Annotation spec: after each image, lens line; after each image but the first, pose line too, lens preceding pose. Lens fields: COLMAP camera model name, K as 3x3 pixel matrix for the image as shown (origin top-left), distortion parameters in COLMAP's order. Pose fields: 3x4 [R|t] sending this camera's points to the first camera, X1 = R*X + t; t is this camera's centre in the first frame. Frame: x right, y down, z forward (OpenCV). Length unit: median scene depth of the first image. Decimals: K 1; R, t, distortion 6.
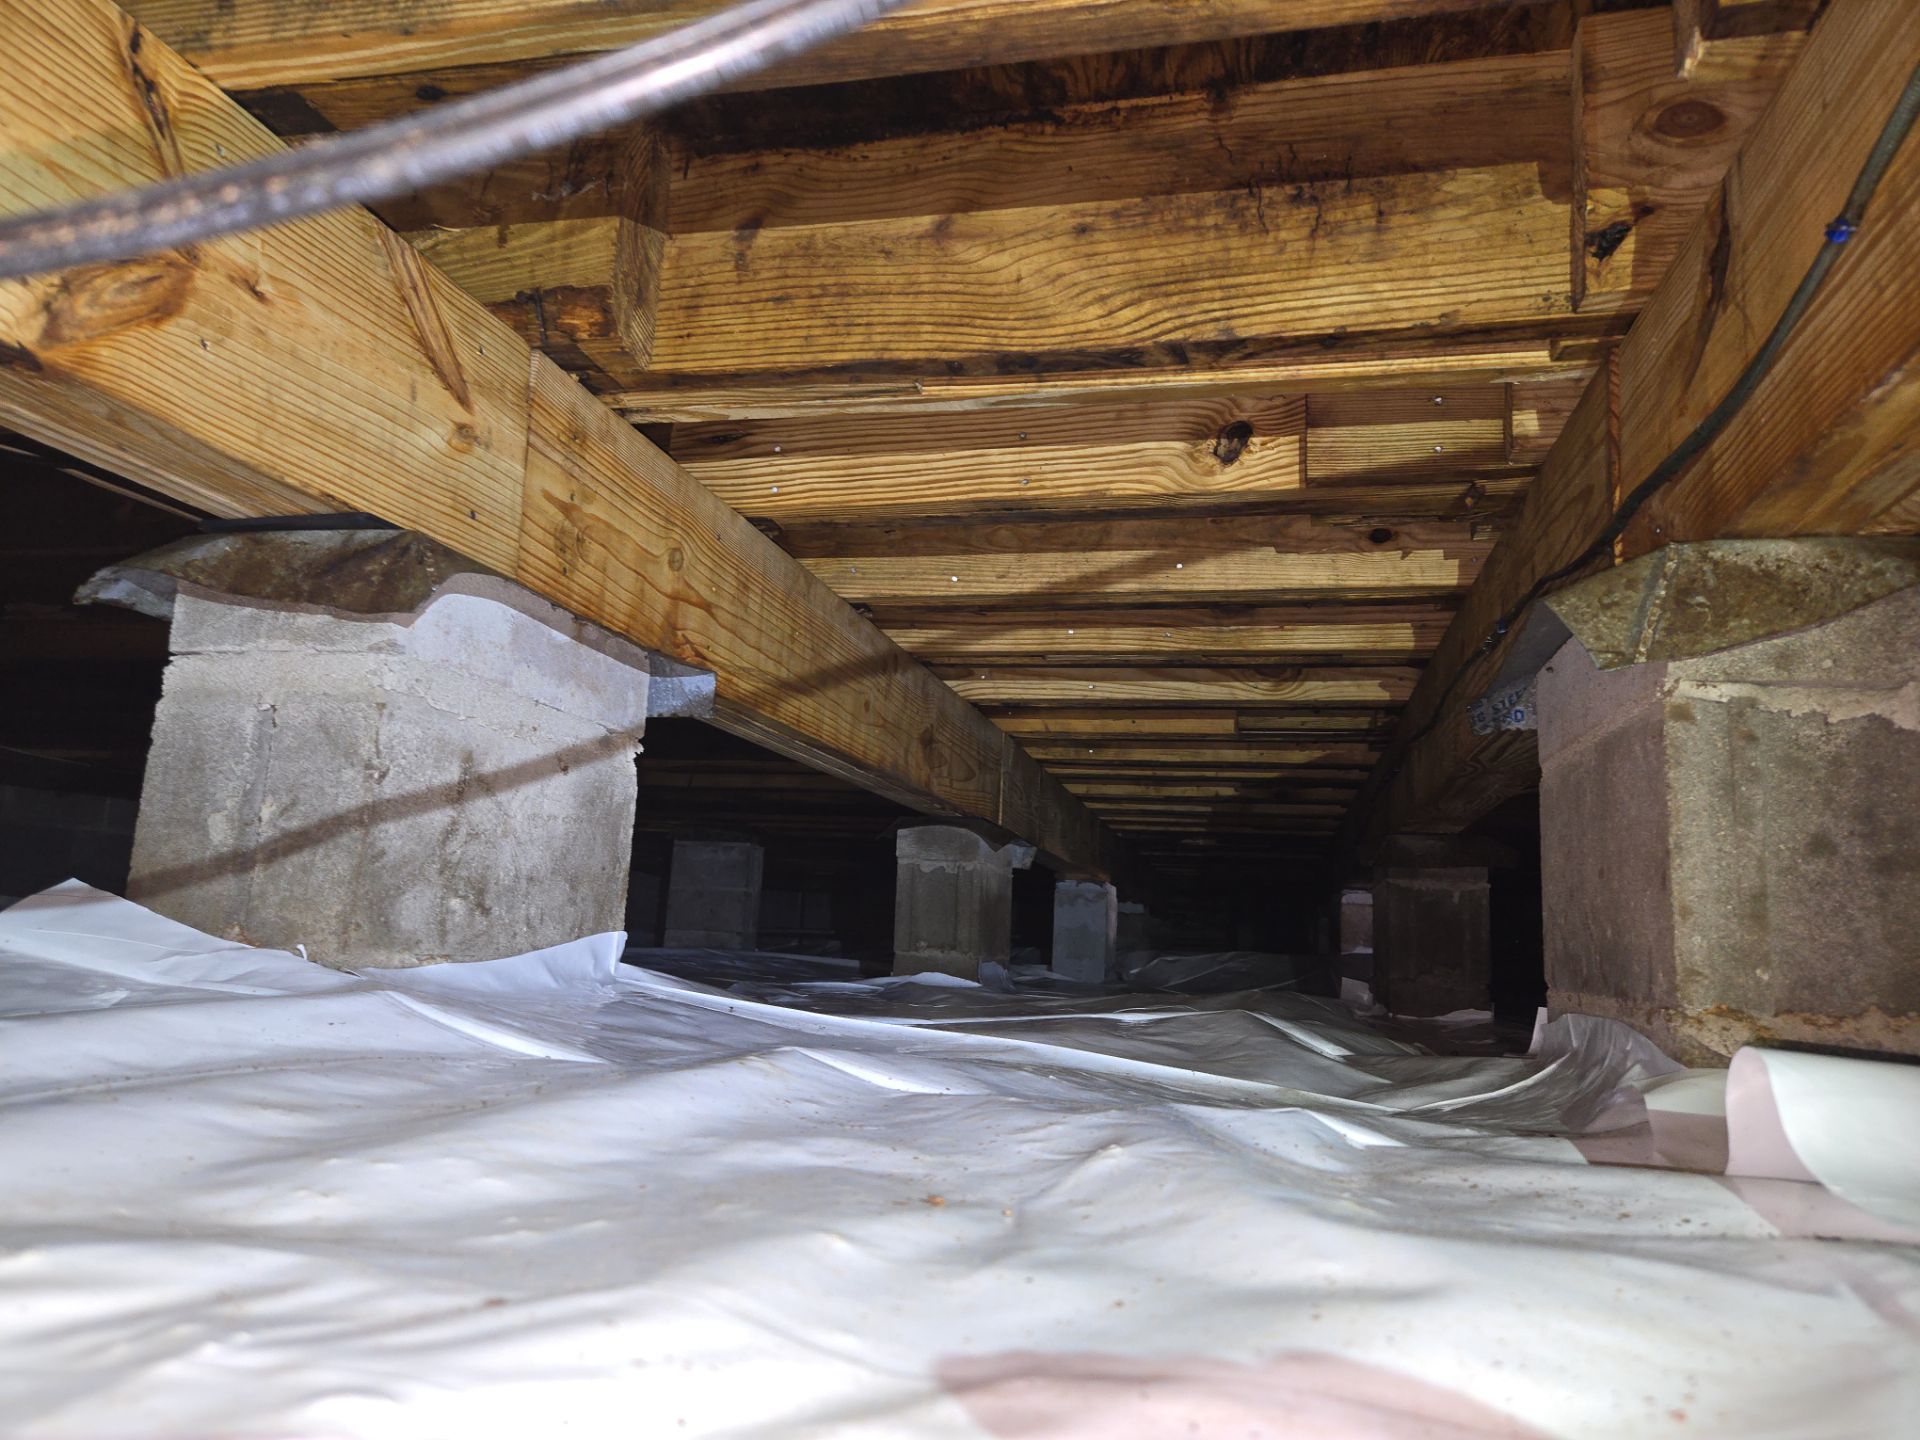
lens RADIAL K [[1341.5, 0, 955.6], [0, 1341.5, 718.8], [0, 0, 1]] dist [0.073140, -0.059595]
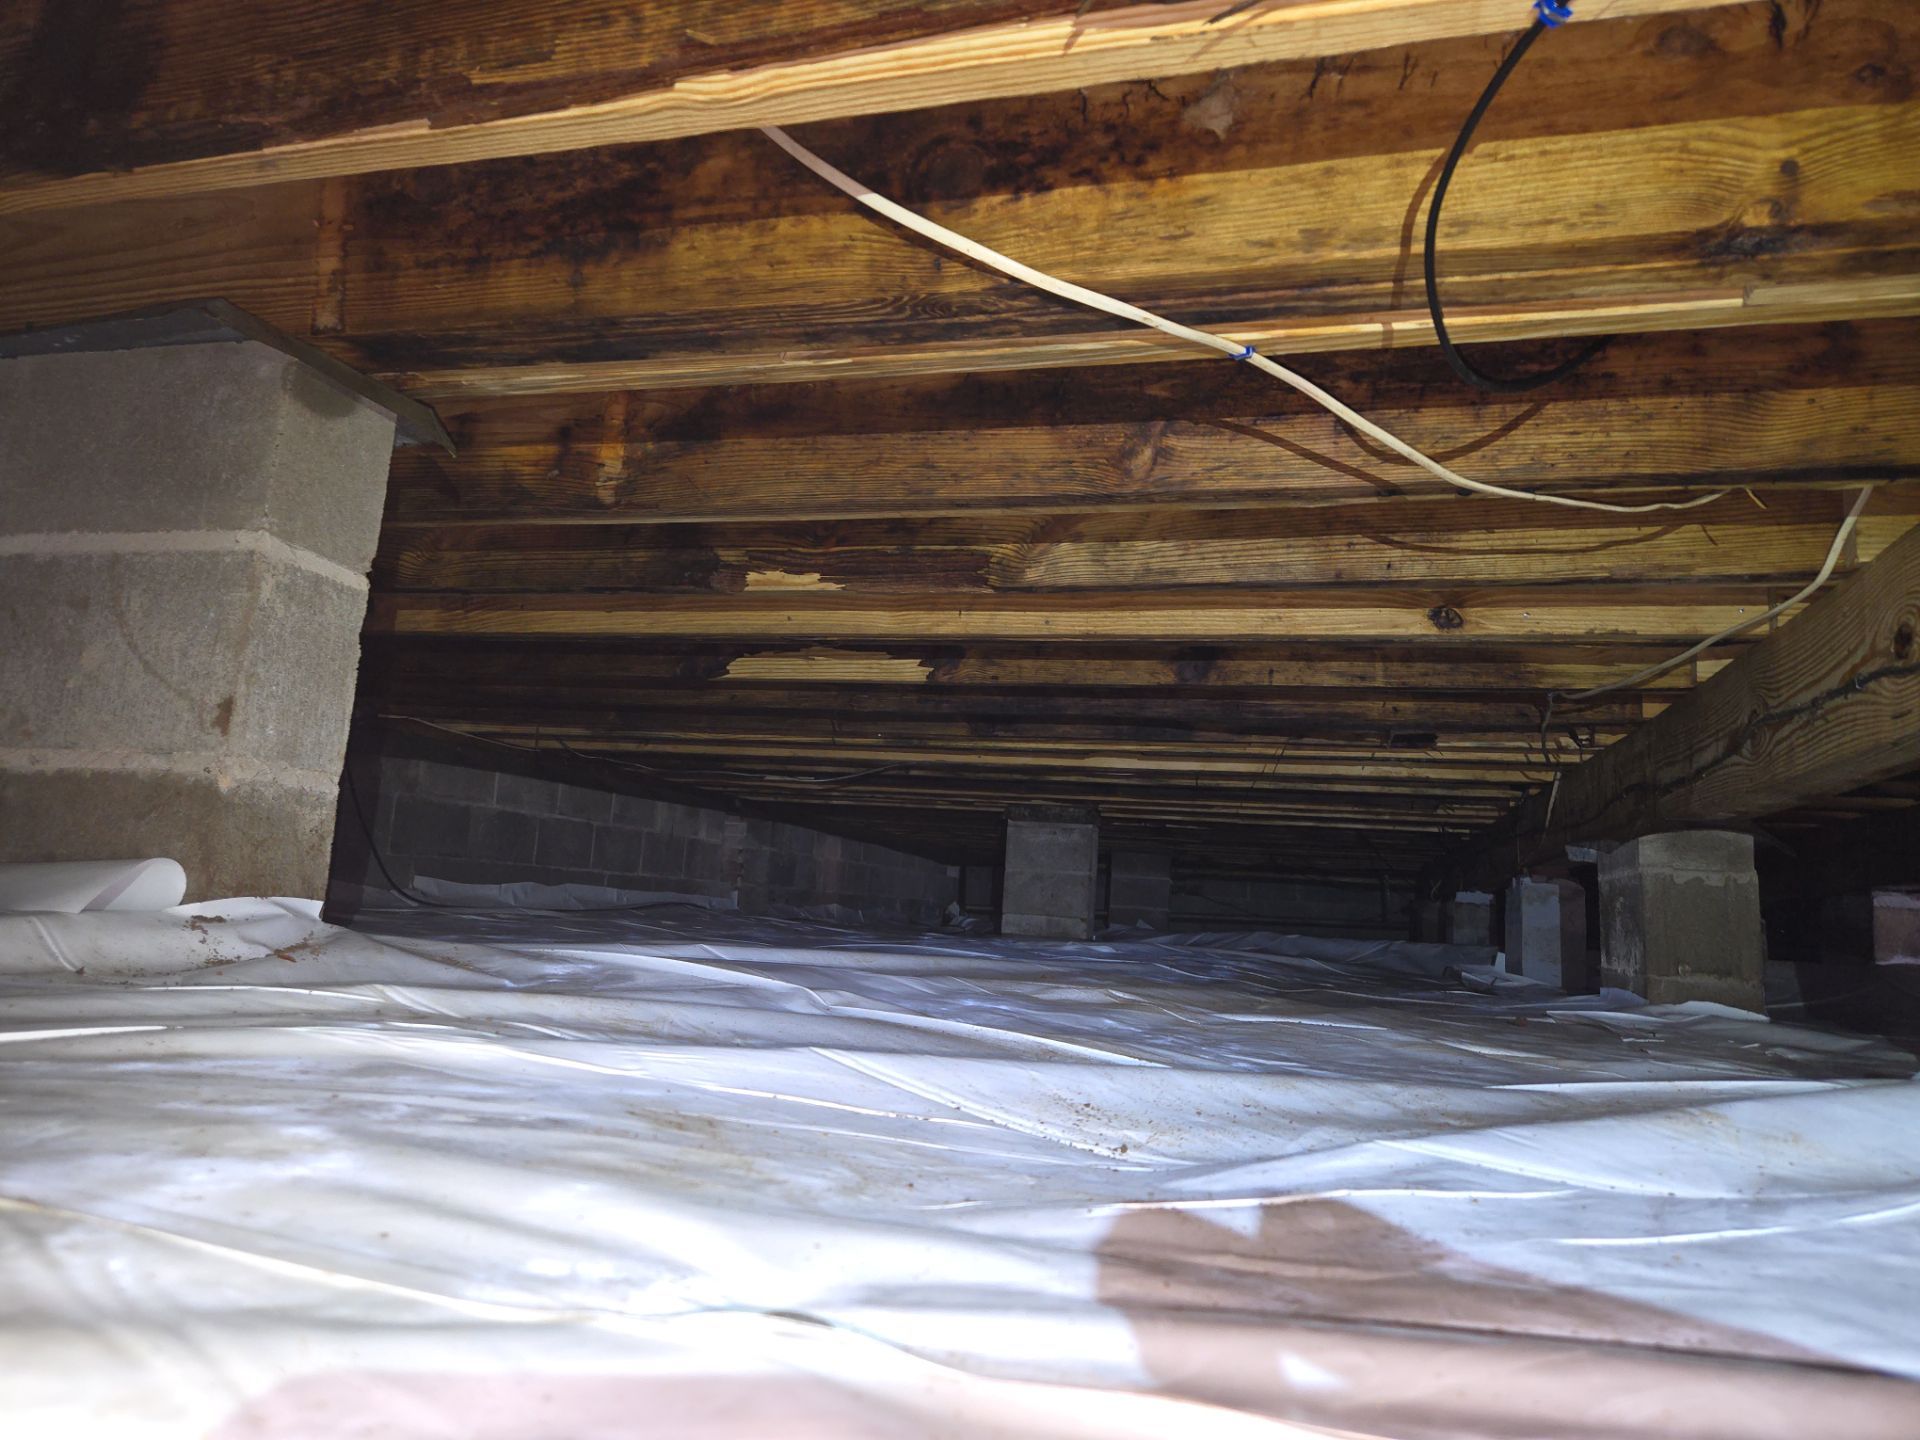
lens RADIAL K [[1341.5, 0, 916.6], [0, 1341.5, 727.3], [0, 0, 1]] dist [0.073140, -0.059595]
pose [[0.998965, 0.007083, -0.044933, -0.478137], [-0.005664, 0.999483, 0.031641, -0.009626], [0.045134, -0.031353, 0.998489, 0.120664]]
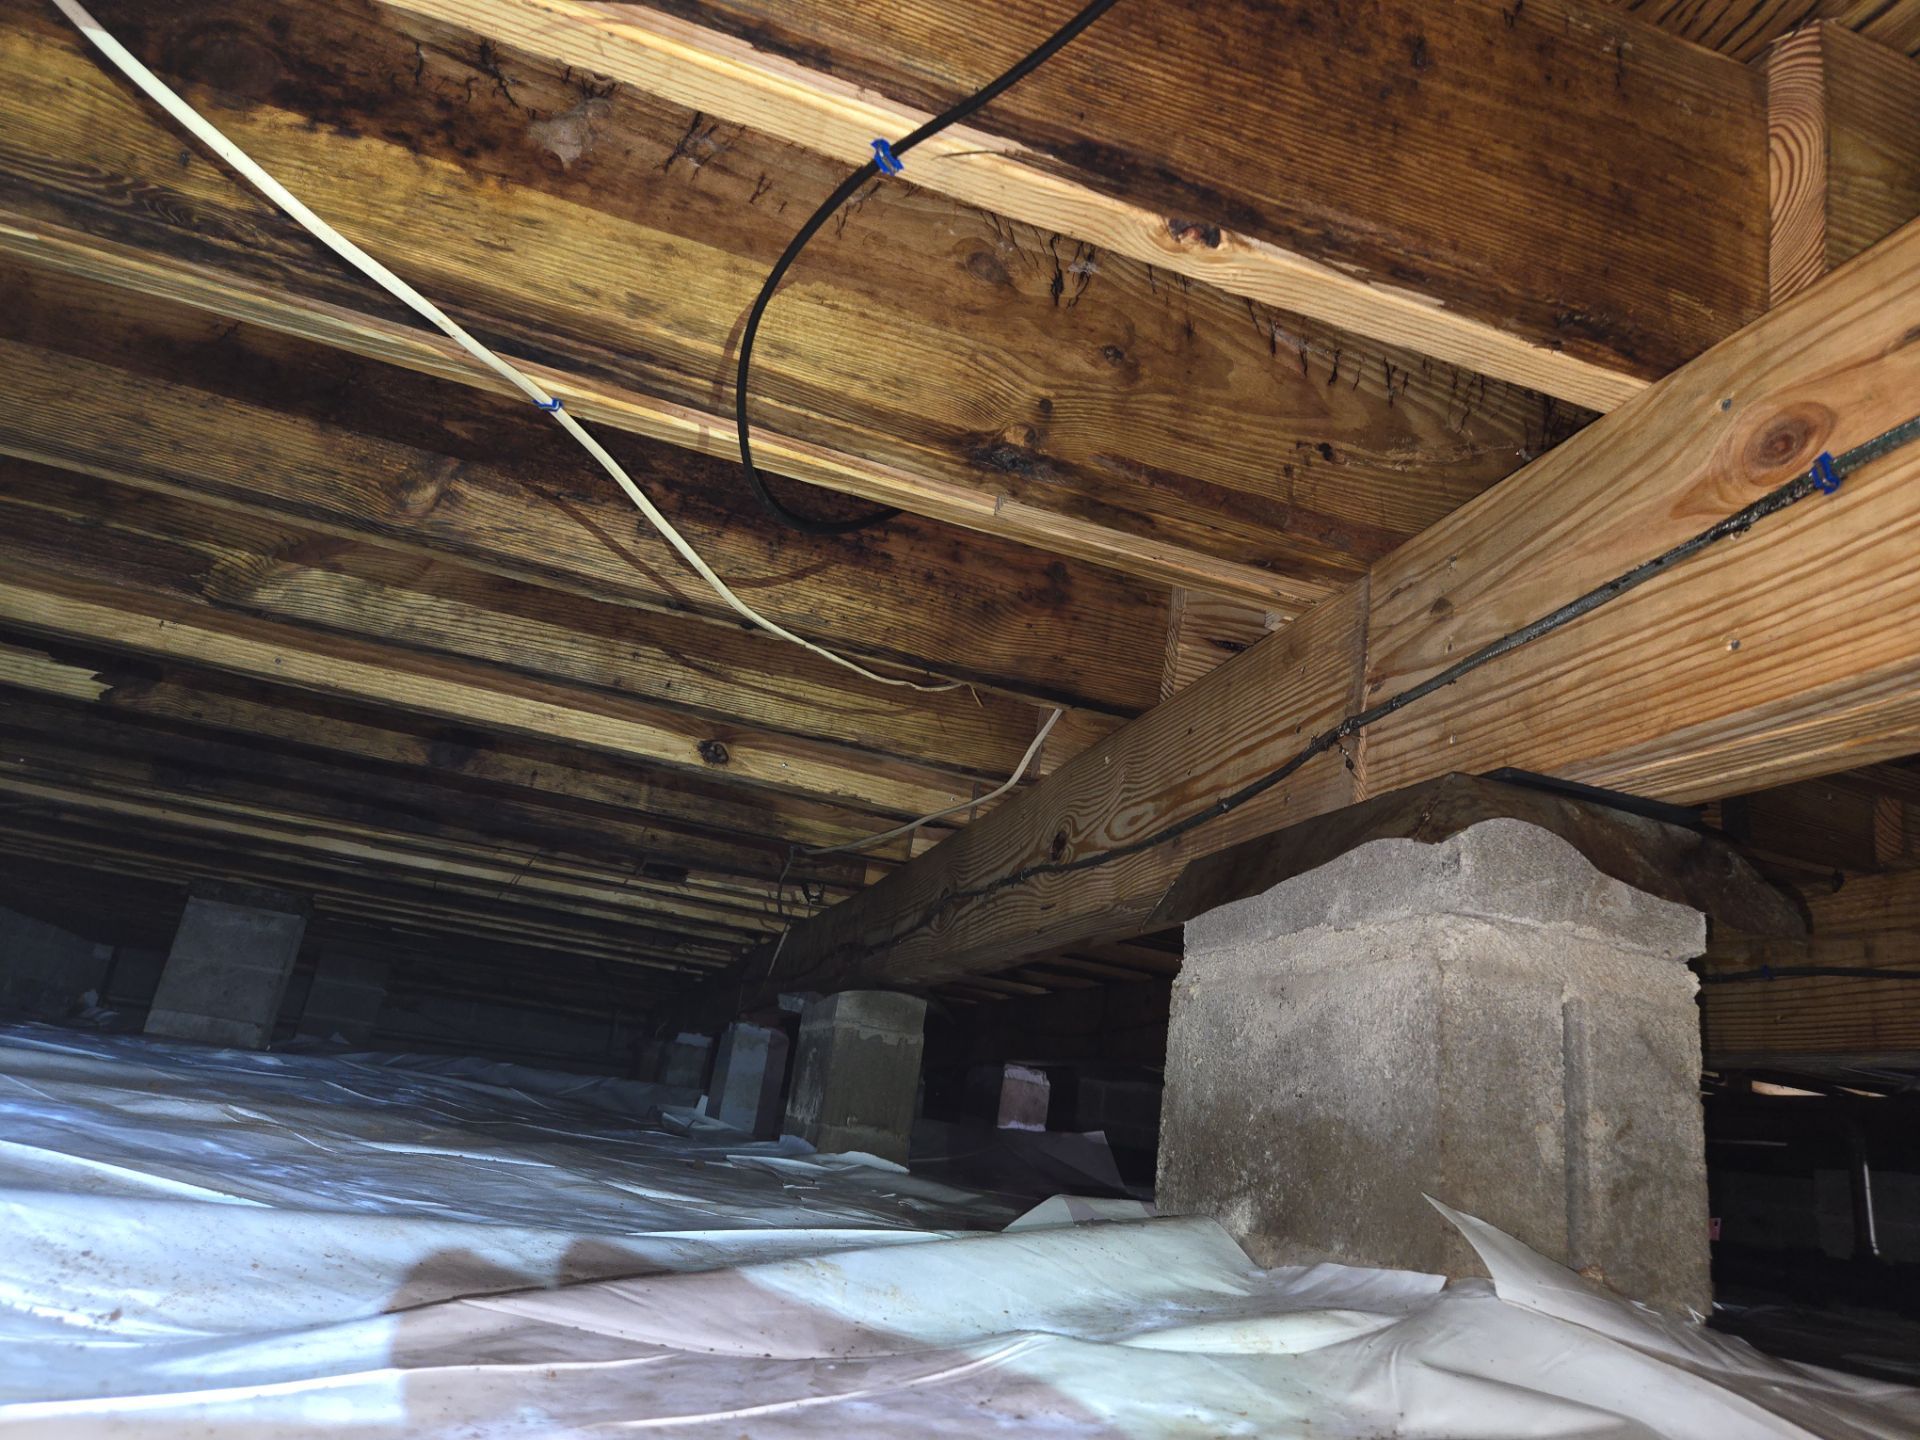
lens RADIAL K [[1341.5, 0, 987.9], [0, 1341.5, 710.6], [0, 0, 1]] dist [0.073140, -0.059595]
pose [[0.847520, 0.230293, 0.478200, -0.455881], [-0.191022, 0.972939, -0.130001, -0.001621], [-0.495197, 0.018831, 0.868576, 0.150537]]
